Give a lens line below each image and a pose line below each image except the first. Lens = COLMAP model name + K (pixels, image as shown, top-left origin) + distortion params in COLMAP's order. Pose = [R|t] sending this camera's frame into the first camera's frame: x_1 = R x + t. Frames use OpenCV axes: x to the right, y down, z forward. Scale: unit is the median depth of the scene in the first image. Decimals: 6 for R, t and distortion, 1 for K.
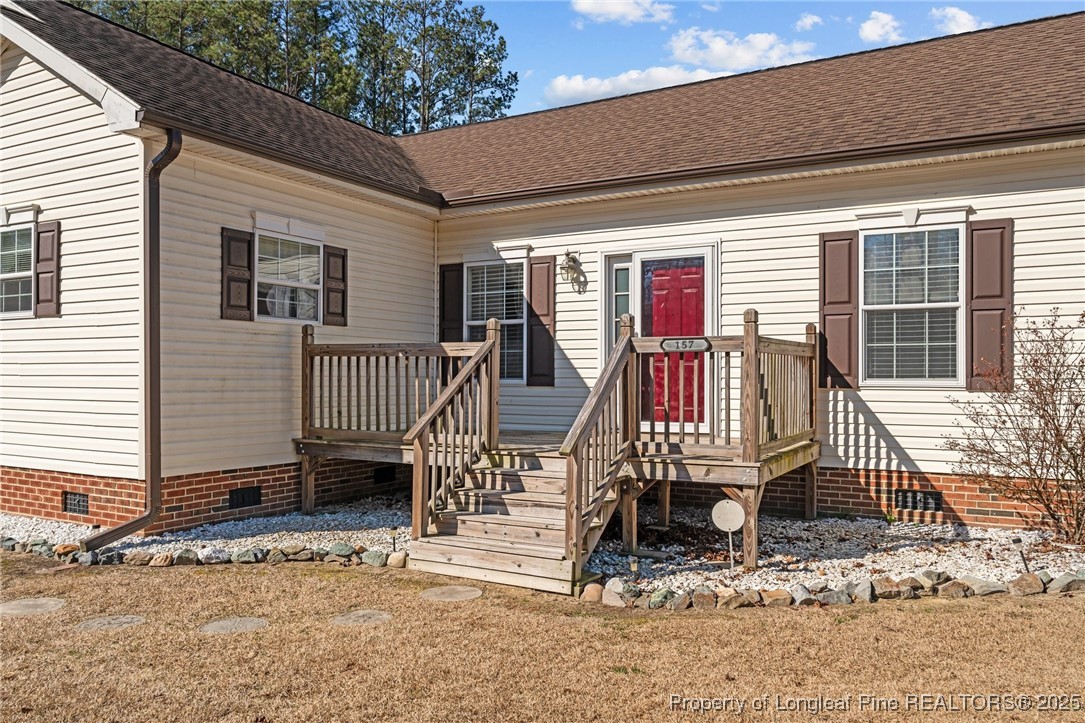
lens RADIAL K [[824.6, 0, 541.6], [0, 824.6, 358.2], [0, 0, 1]] dist [0.011872, 0.001453]
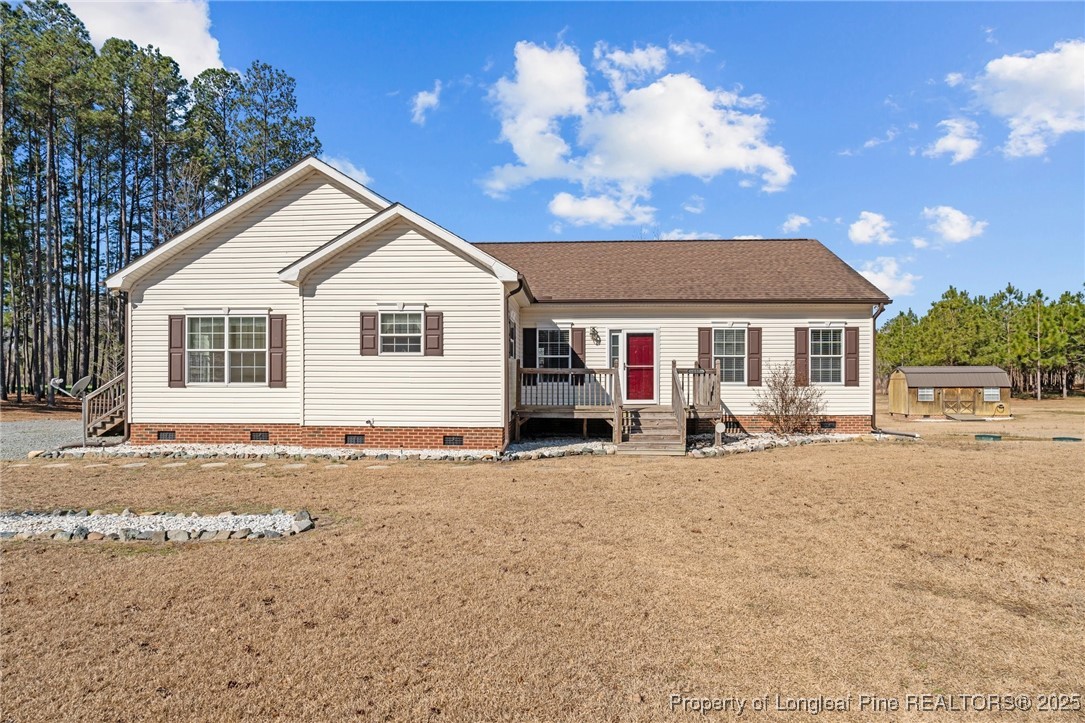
lens RADIAL K [[592.3, 0, 542.0], [0, 592.3, 370.5], [0, 0, 1]] dist [-0.005049, -0.000141]
pose [[0.890349, 0.002457, 0.455272, -1.004920], [-0.008247, 0.999908, 0.010732, -0.028816], [-0.455204, -0.013310, 0.890288, -0.482232]]
